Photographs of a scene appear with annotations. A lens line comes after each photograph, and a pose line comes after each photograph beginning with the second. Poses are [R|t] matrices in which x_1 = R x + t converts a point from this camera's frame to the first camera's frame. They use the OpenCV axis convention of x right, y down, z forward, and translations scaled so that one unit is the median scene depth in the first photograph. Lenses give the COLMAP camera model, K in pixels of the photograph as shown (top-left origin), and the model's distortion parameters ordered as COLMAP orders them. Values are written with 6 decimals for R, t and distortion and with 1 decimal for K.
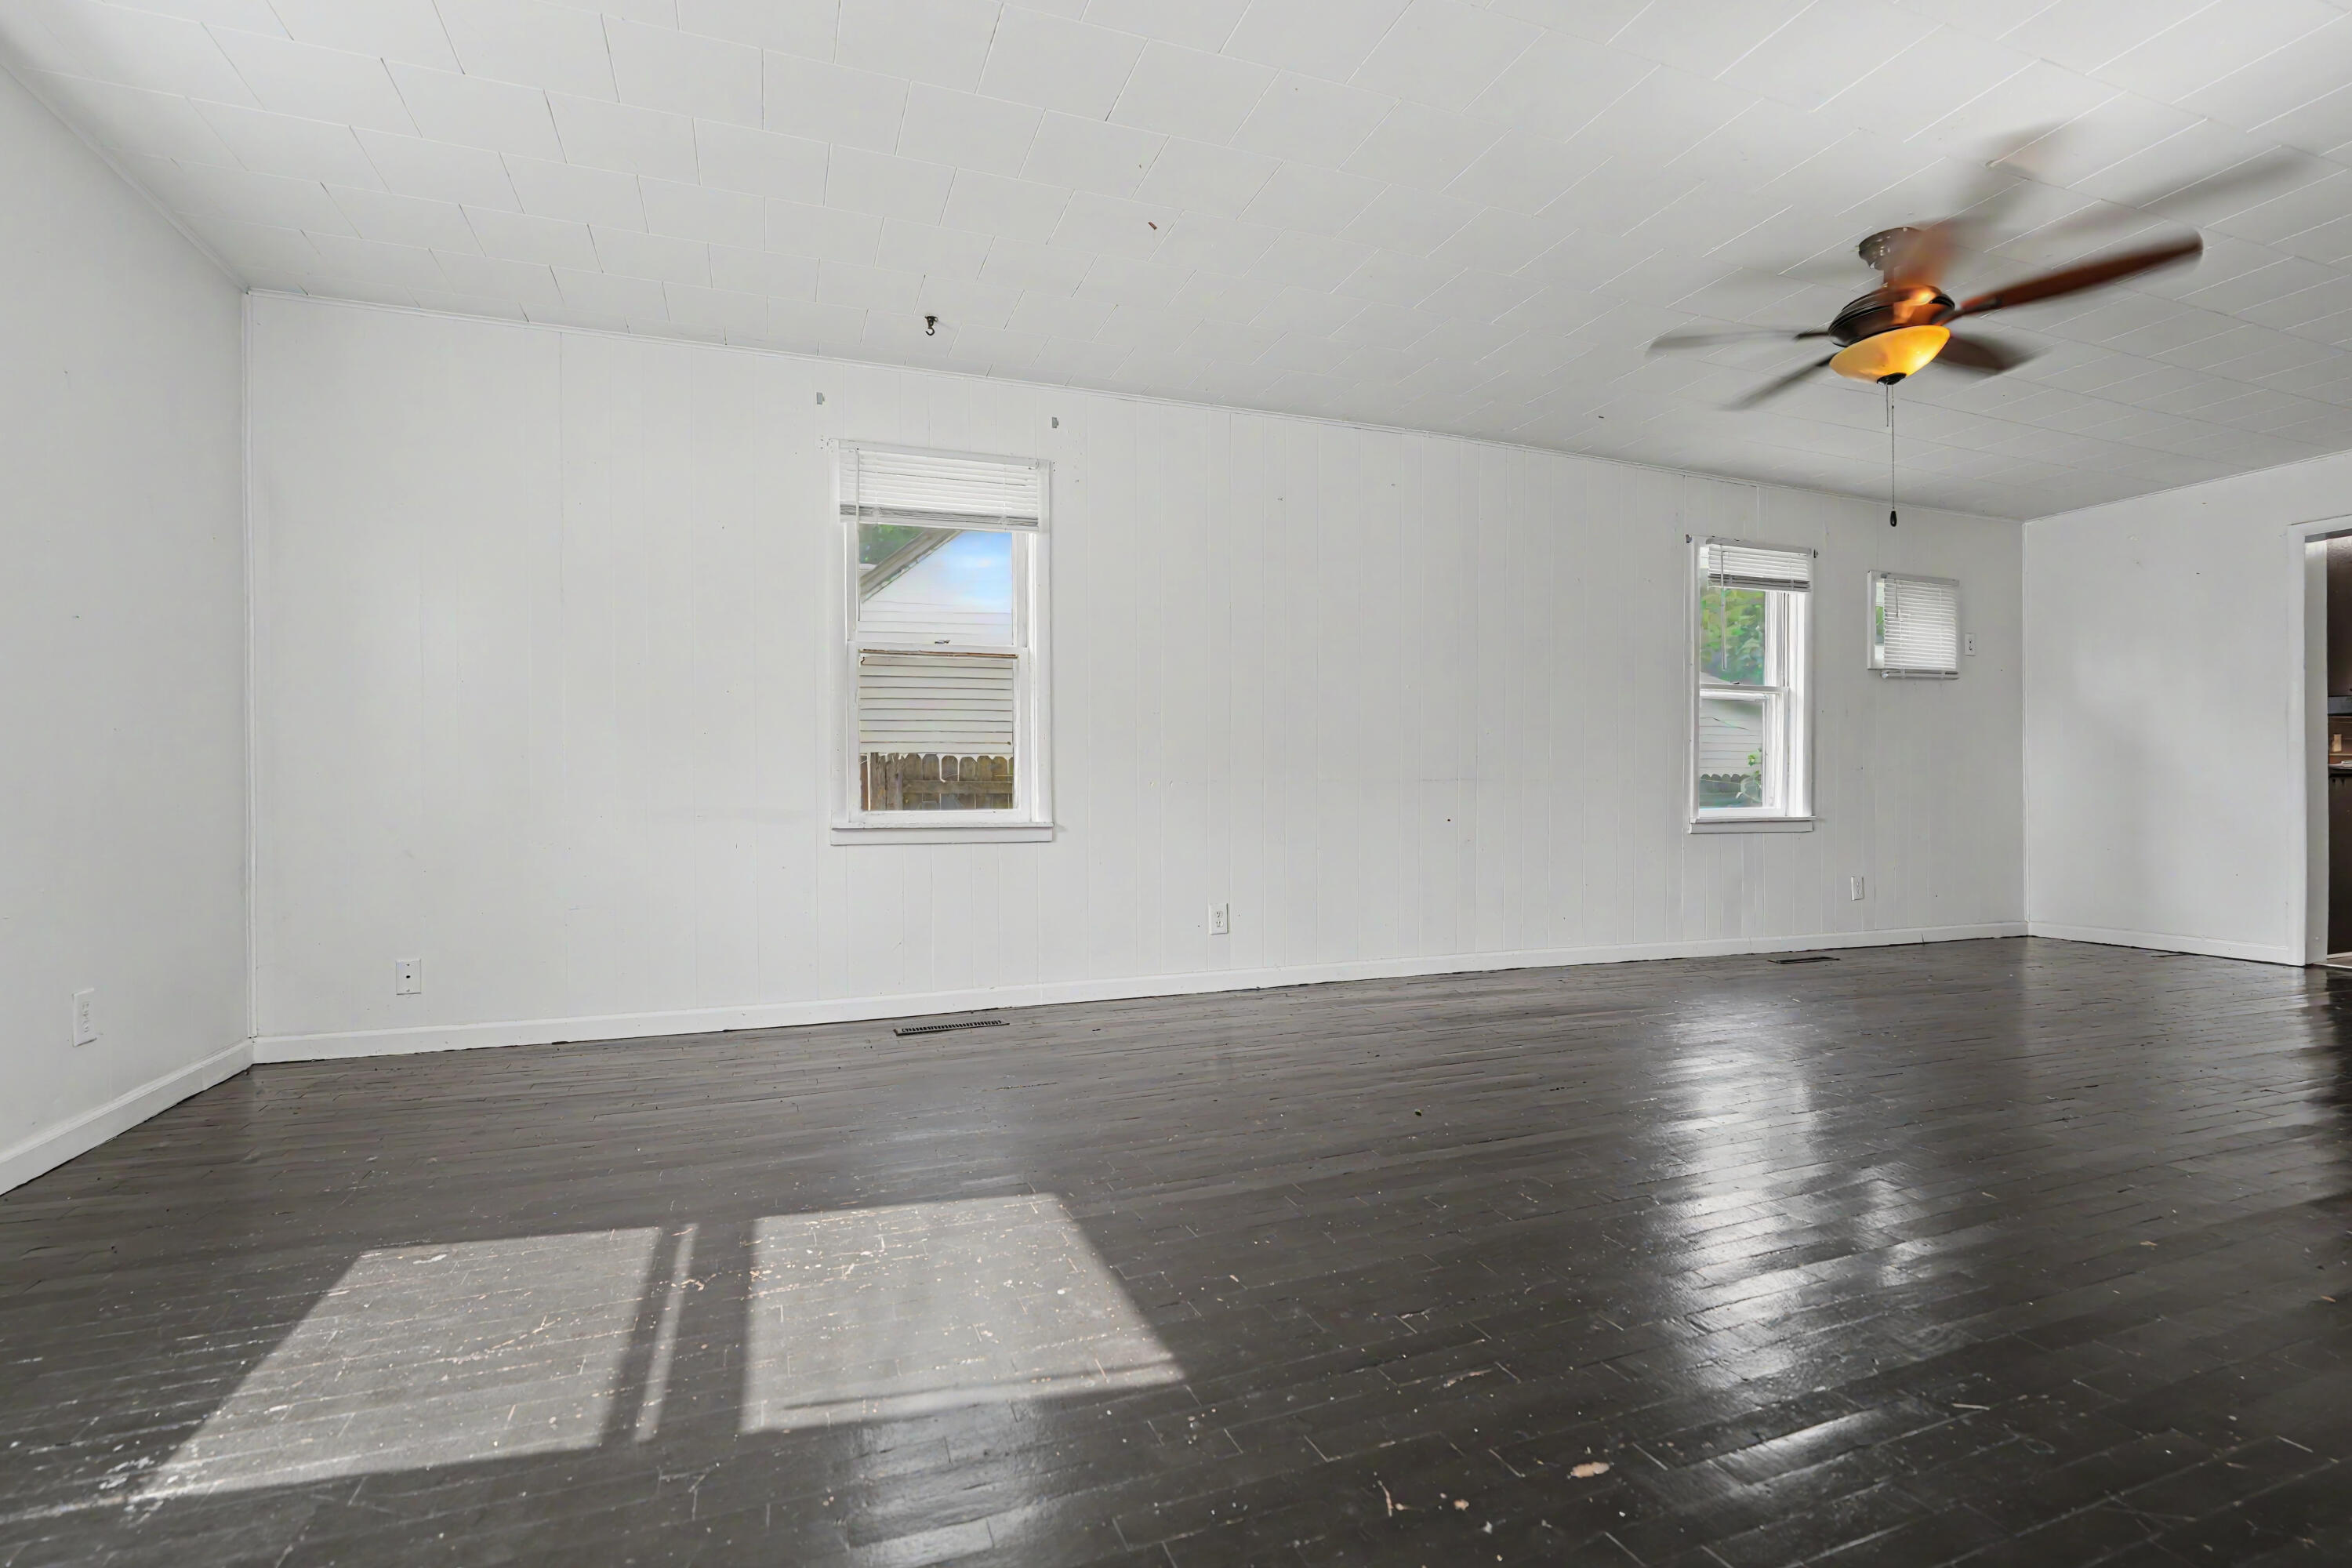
lens RADIAL K [[1068.0, 0, 1181.4], [0, 1068.0, 803.0], [0, 0, 1]] dist [-0.018083, 0.002103]
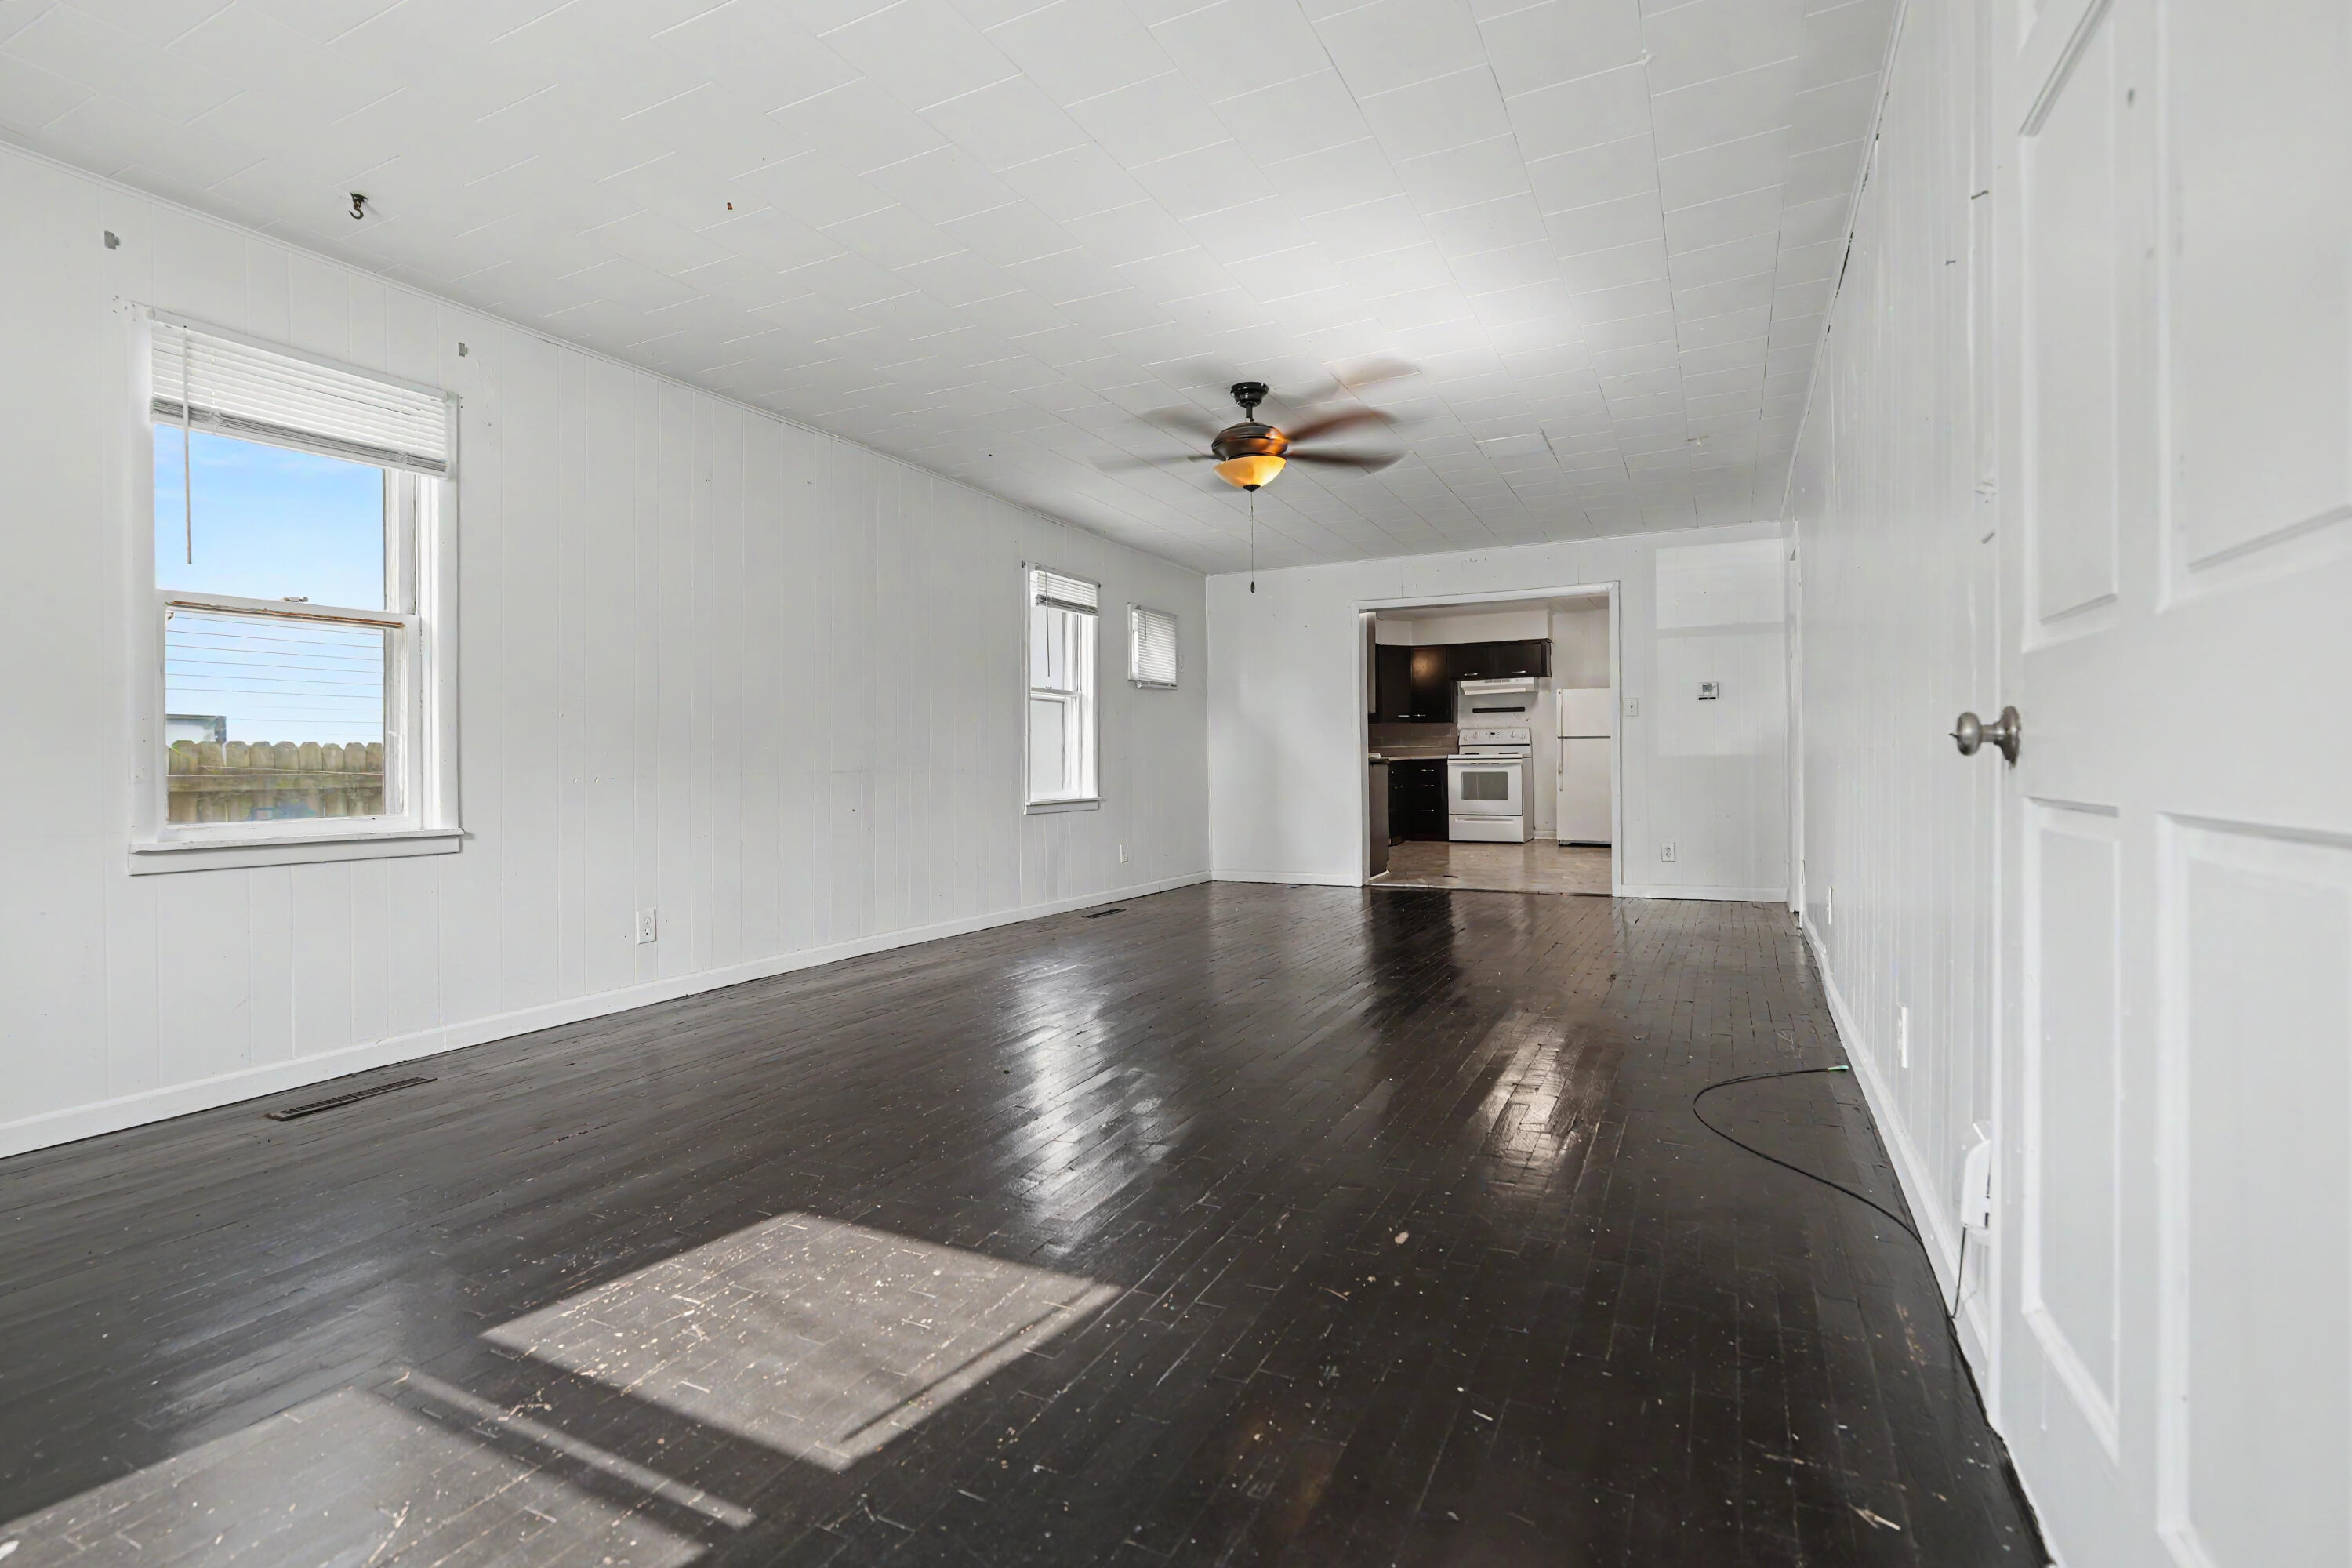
lens RADIAL K [[1068.0, 0, 1180.5], [0, 1068.0, 769.3], [0, 0, 1]] dist [-0.018083, 0.002103]
pose [[0.743032, -0.006295, 0.669226, -0.254320], [0.014849, 0.999865, -0.007081, -0.014052], [-0.669091, 0.015199, 0.743025, 0.013985]]
